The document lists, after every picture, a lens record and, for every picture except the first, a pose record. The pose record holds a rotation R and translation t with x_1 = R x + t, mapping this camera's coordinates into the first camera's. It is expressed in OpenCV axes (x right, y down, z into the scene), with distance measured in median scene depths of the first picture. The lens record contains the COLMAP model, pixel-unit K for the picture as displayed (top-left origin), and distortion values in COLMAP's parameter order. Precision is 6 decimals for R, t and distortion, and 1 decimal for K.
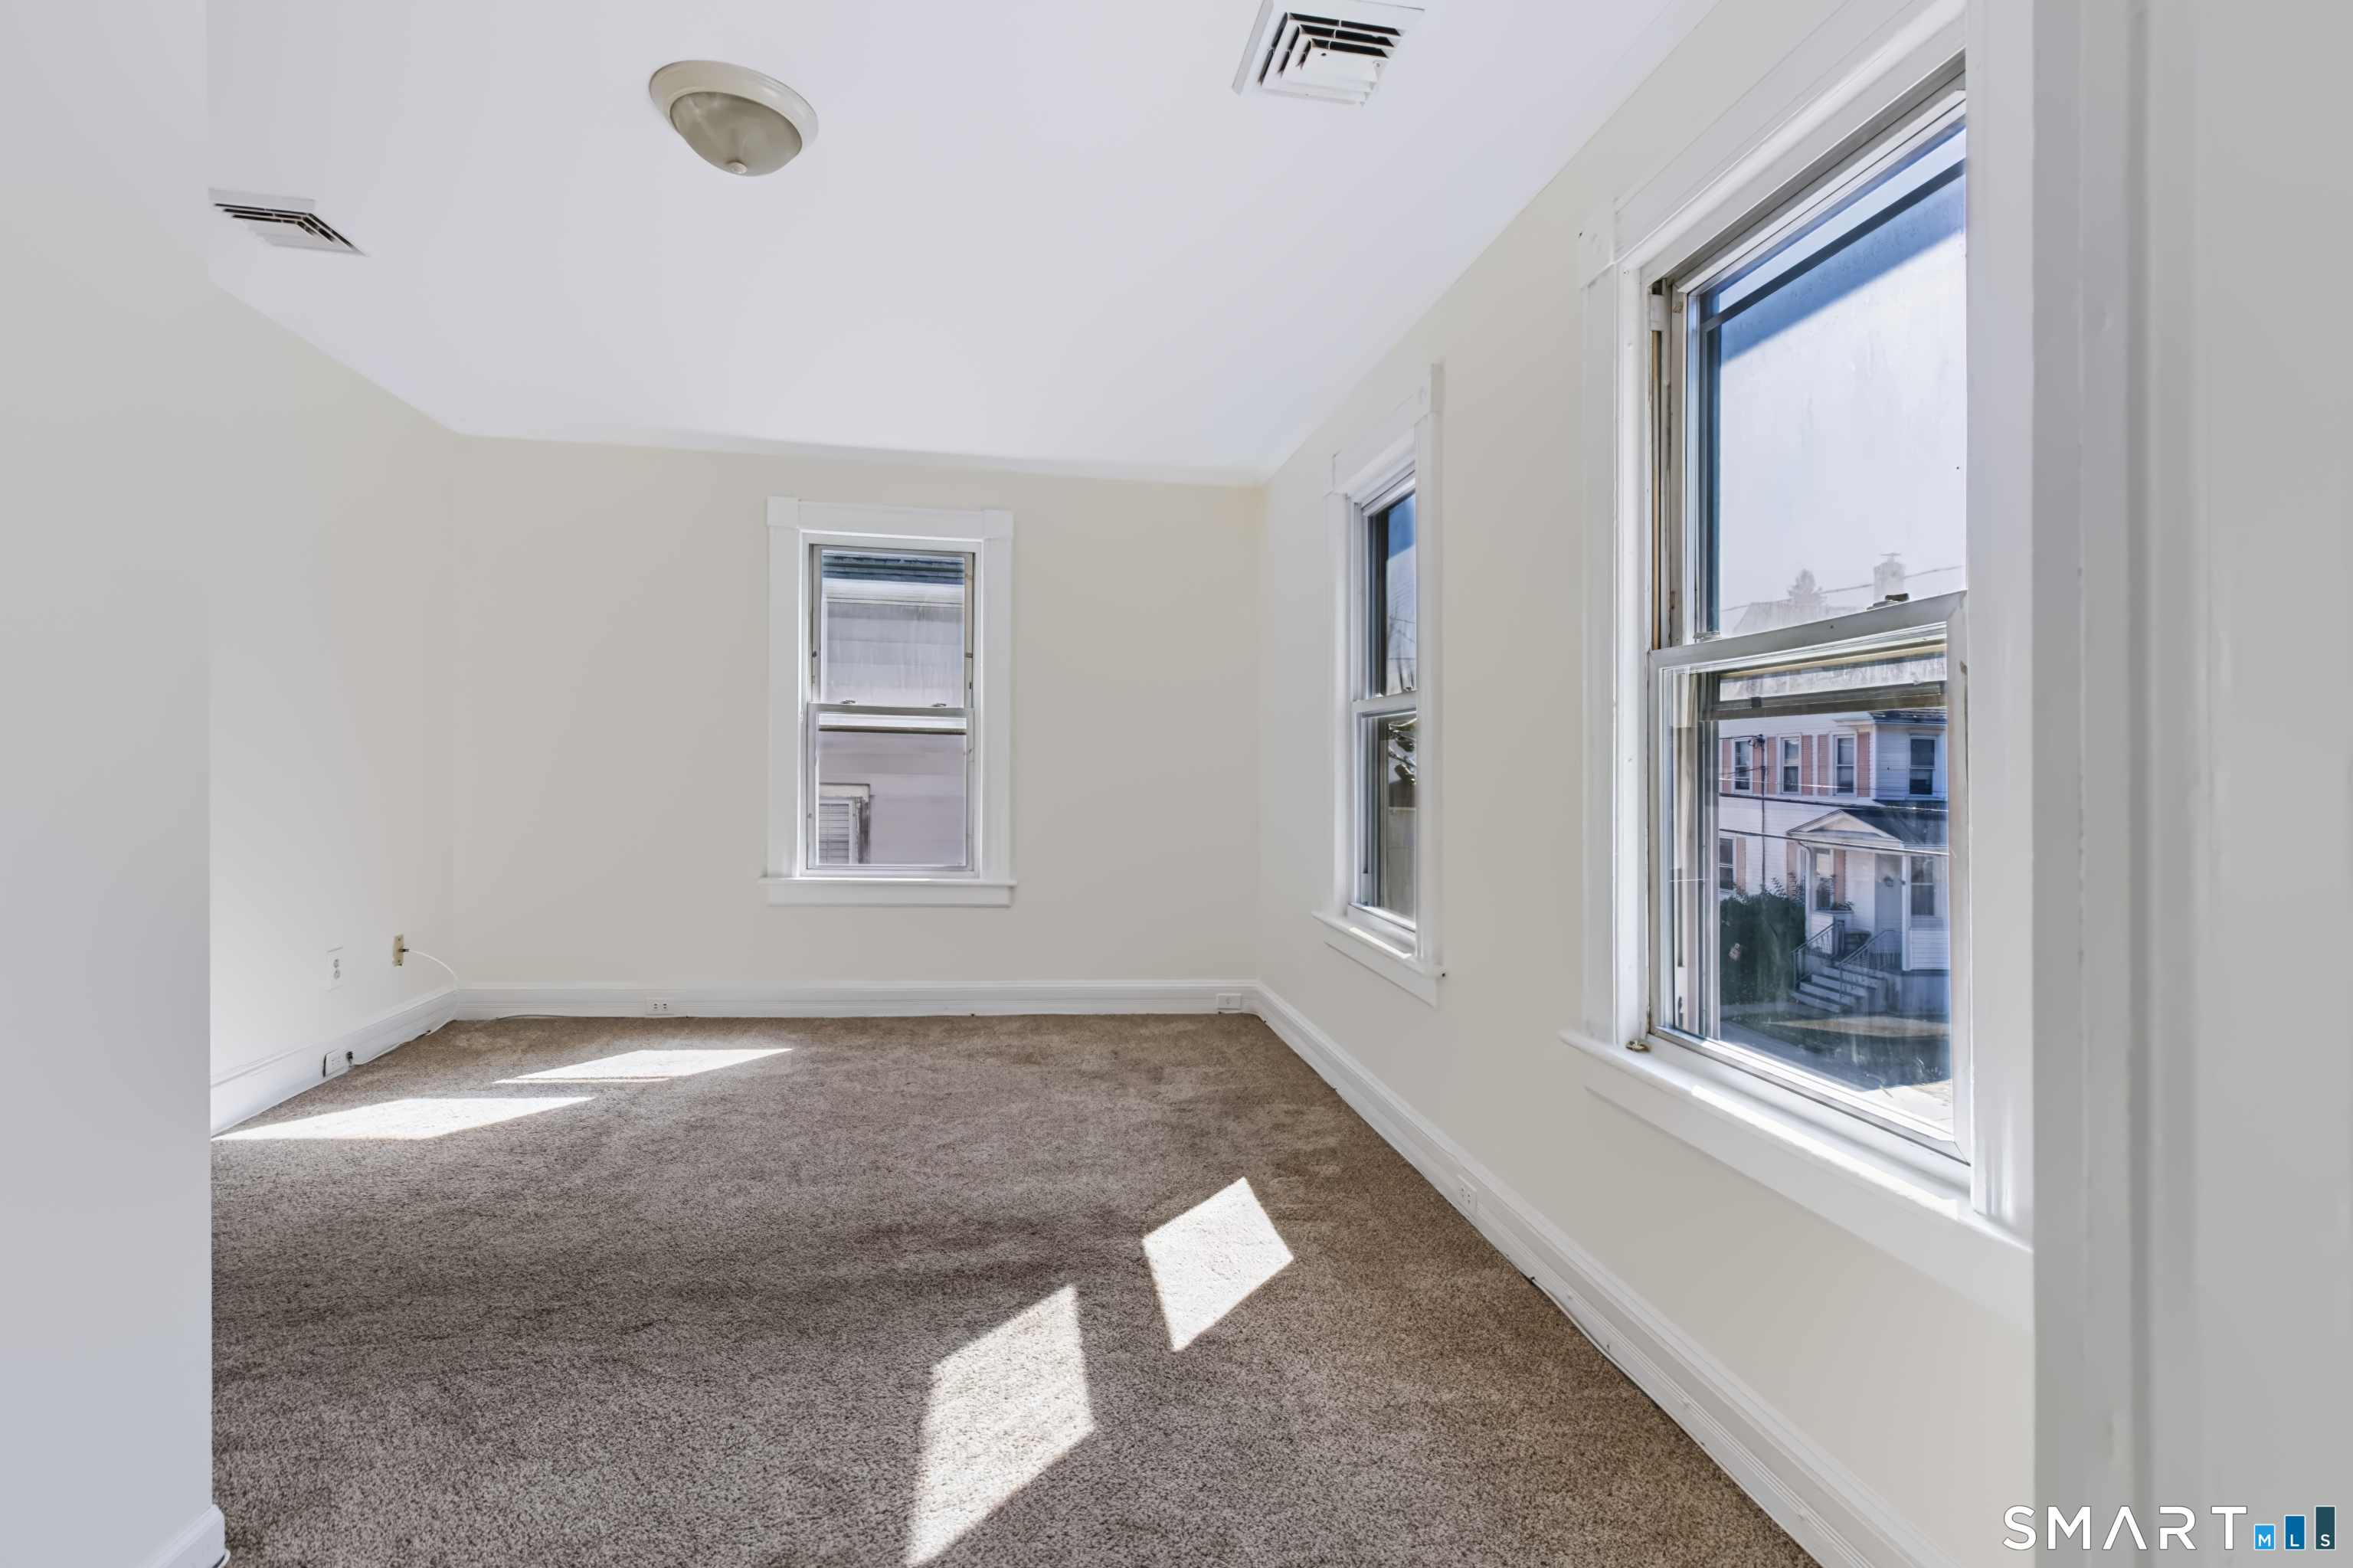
lens RADIAL K [[1113.9, 0, 1179.1], [0, 1113.9, 773.4], [0, 0, 1]] dist [-0.000110, -0.000692]
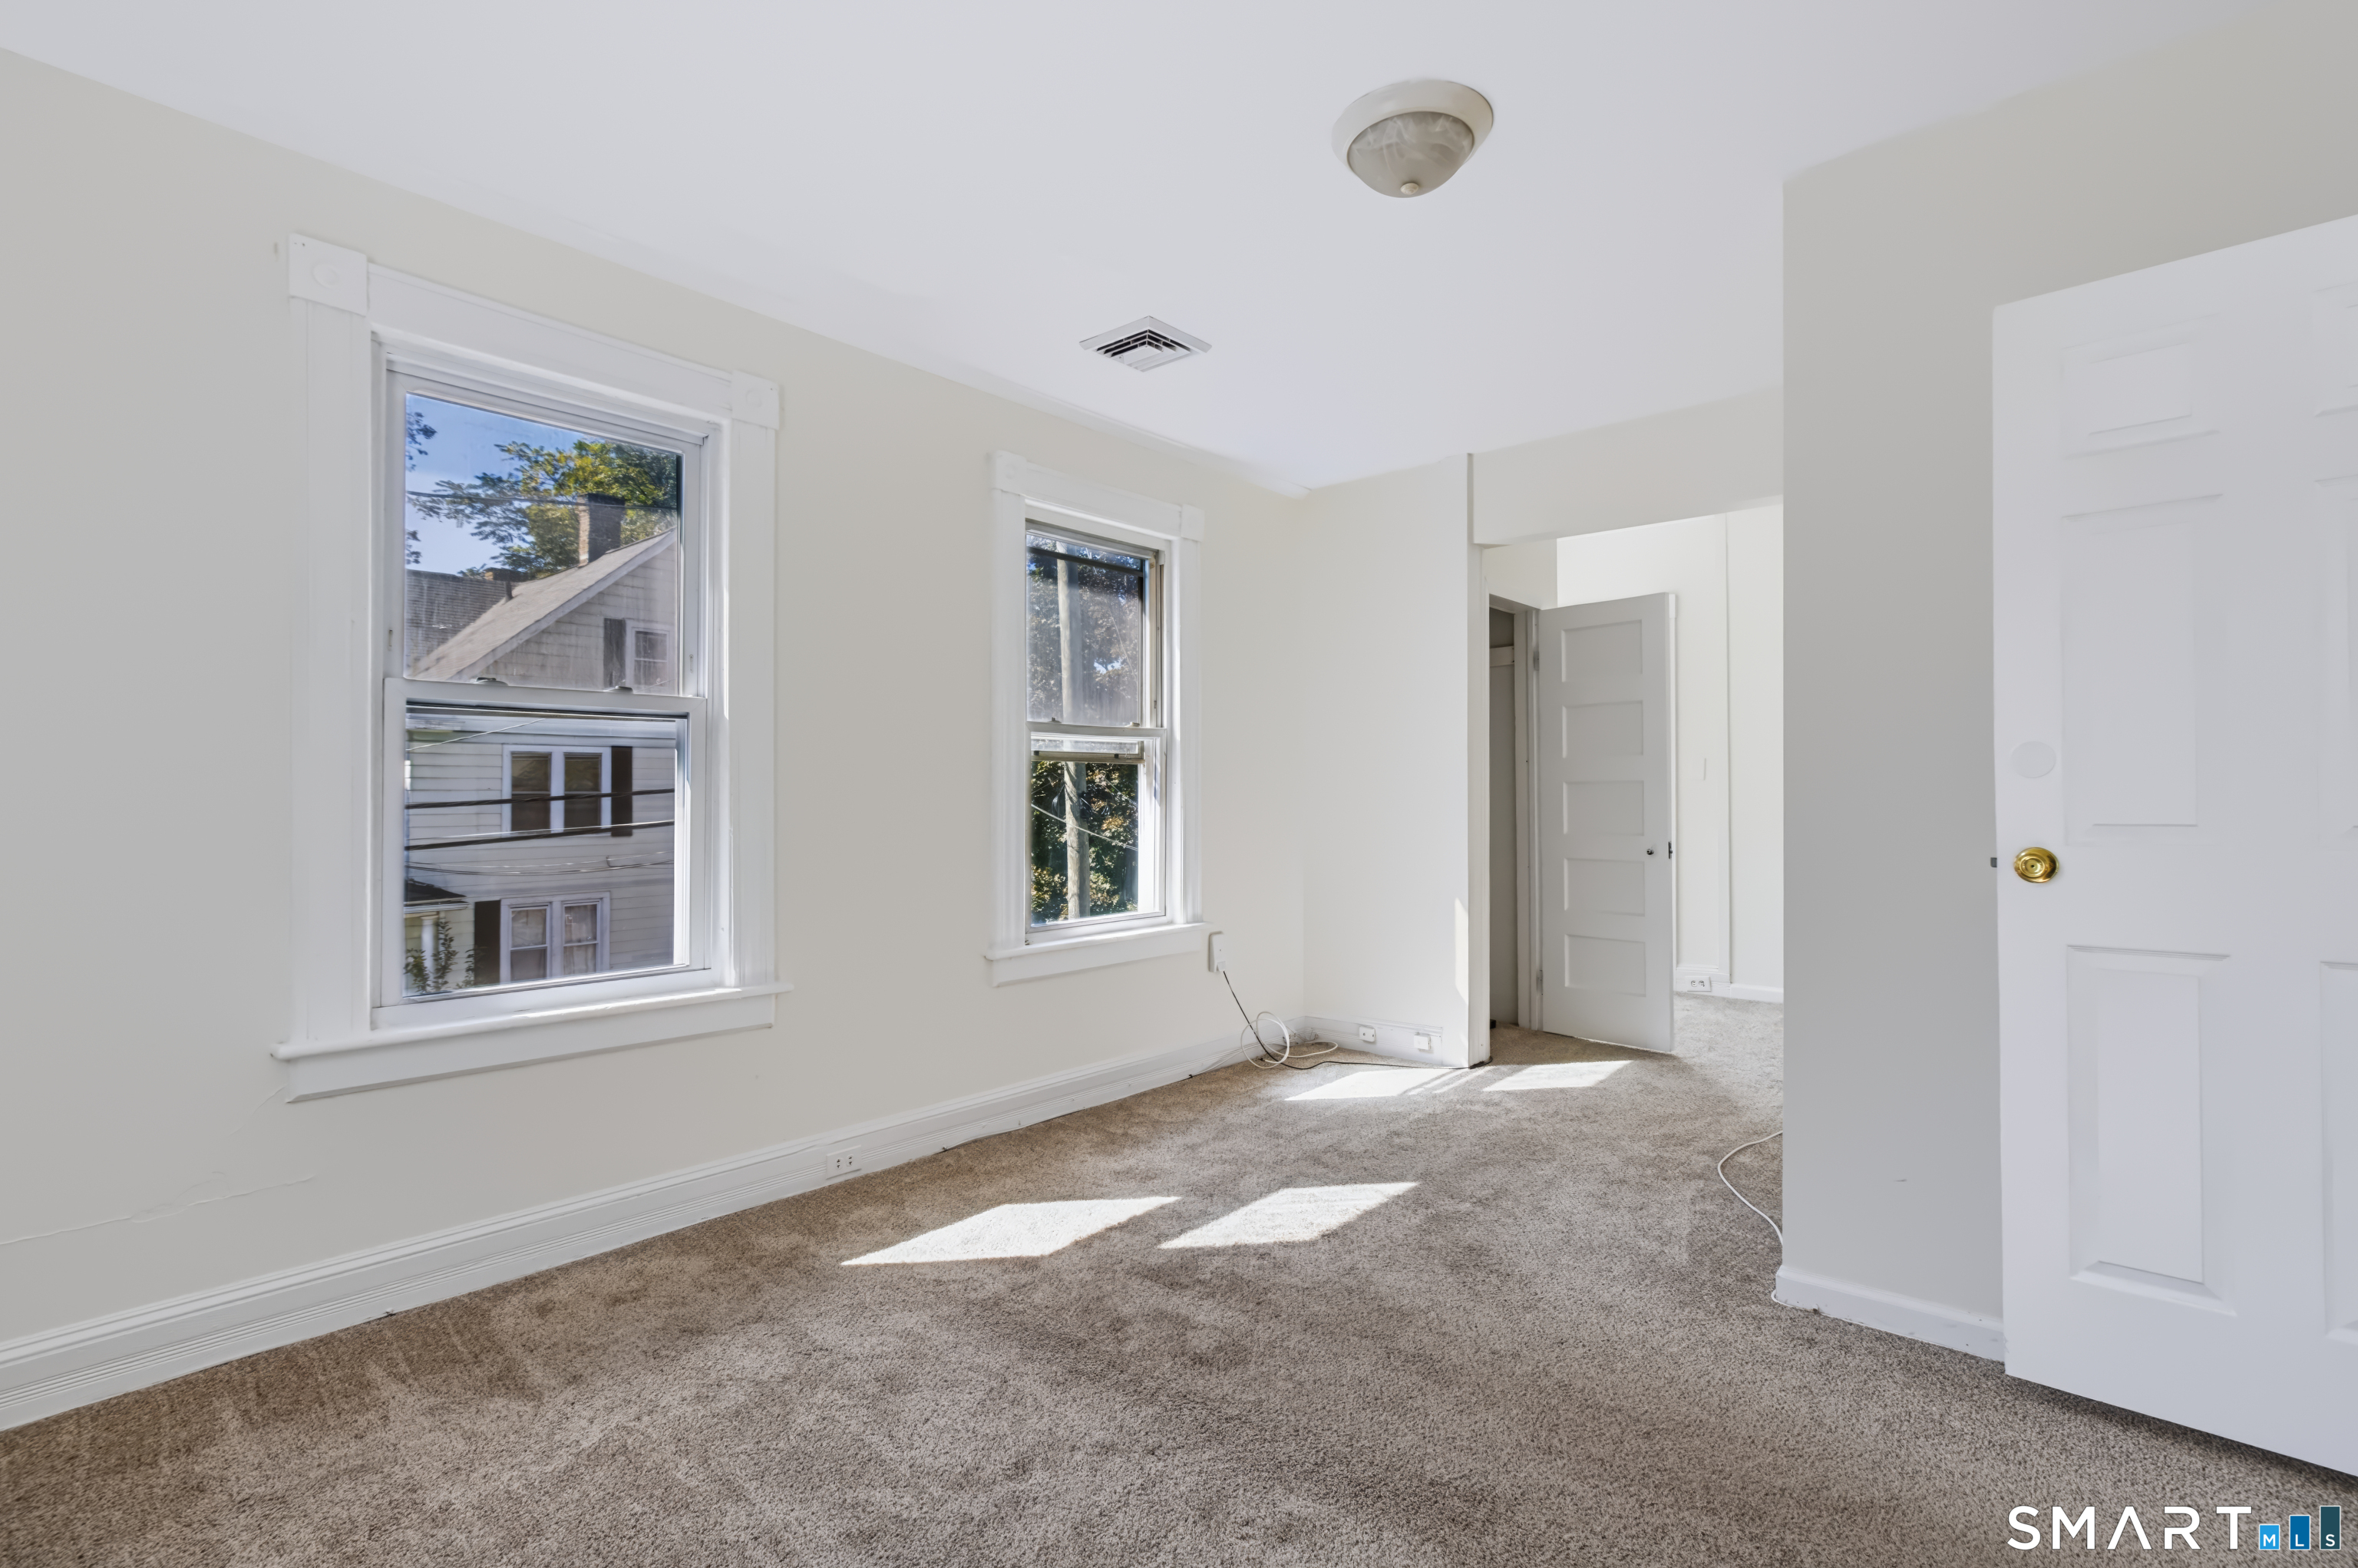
lens RADIAL K [[1116.2, 0, 1182.1], [0, 1116.2, 784.3], [0, 0, 1]] dist [-0.000110, -0.000692]
pose [[-0.653267, -0.011158, 0.757045, -0.655259], [-0.004590, 0.999931, 0.010777, -0.015821], [-0.757113, 0.003565, -0.653274, 1.169466]]
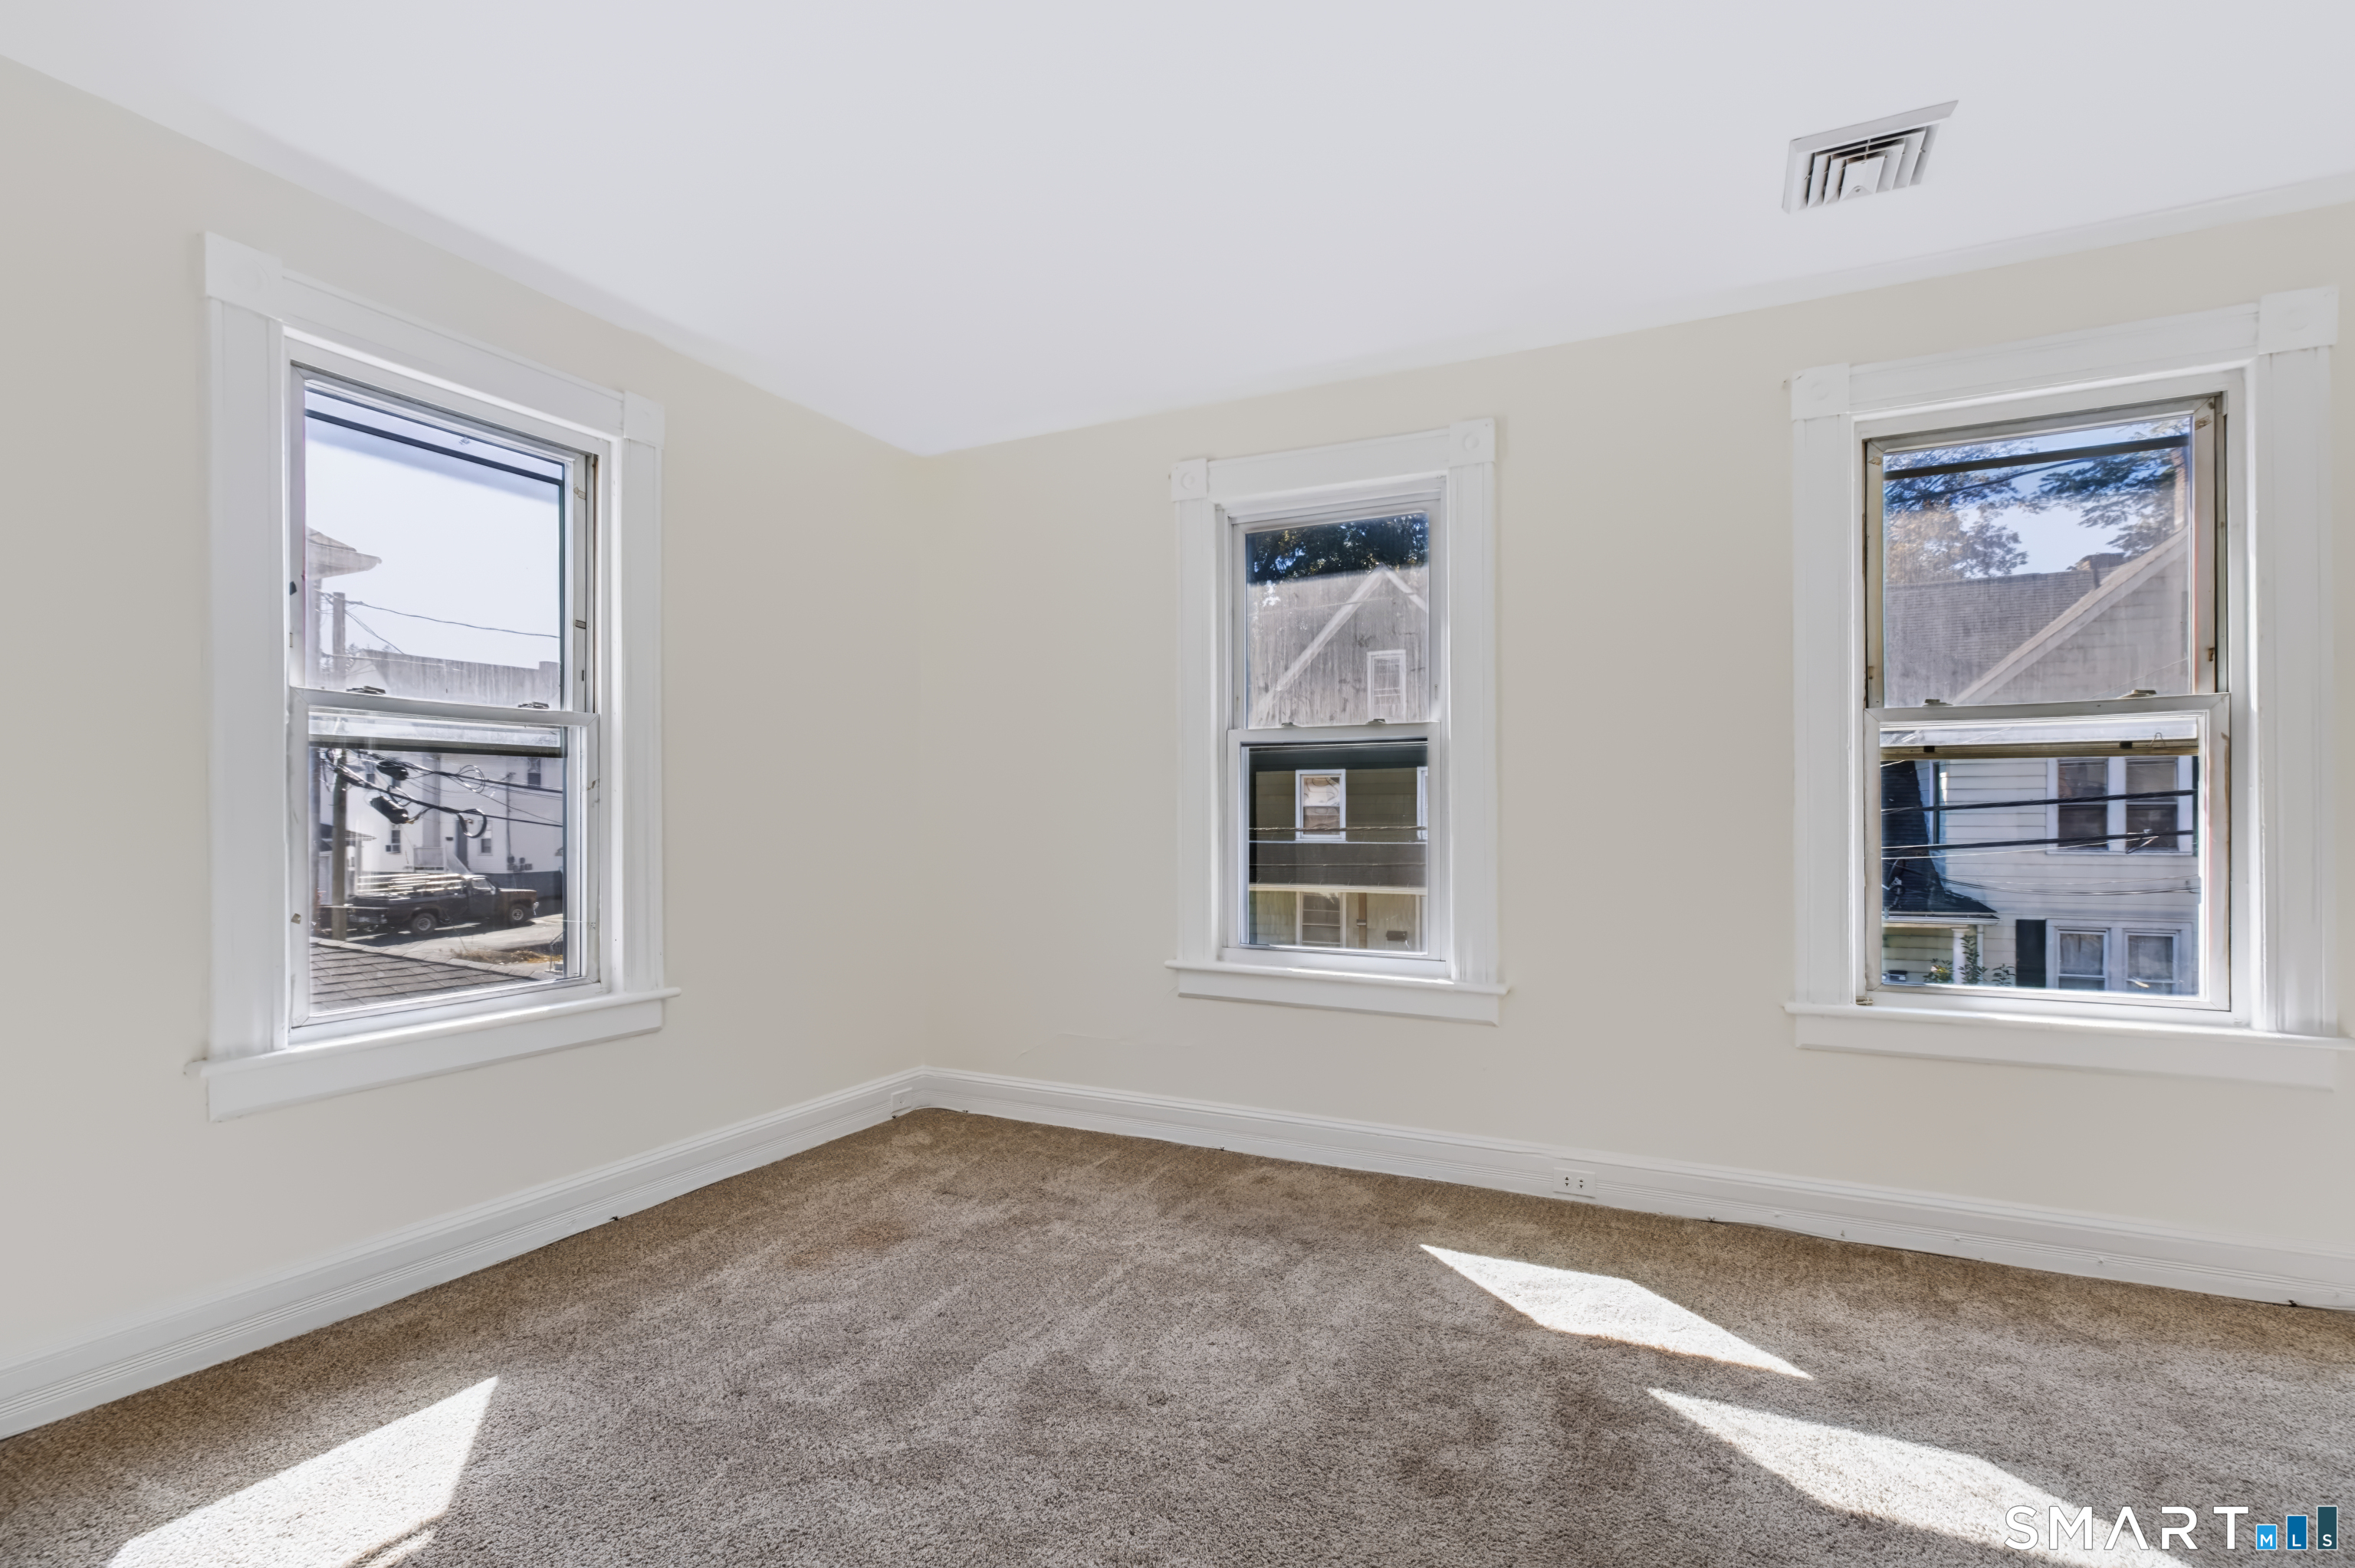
lens RADIAL K [[1114.6, 0, 1186.5], [0, 1114.6, 812.9], [0, 0, 1]] dist [-0.000110, -0.000692]
pose [[0.567464, -0.023036, 0.823076, -0.689977], [0.019484, 0.999704, 0.014547, -0.010654], [-0.823168, 0.007782, 0.567745, 0.541434]]
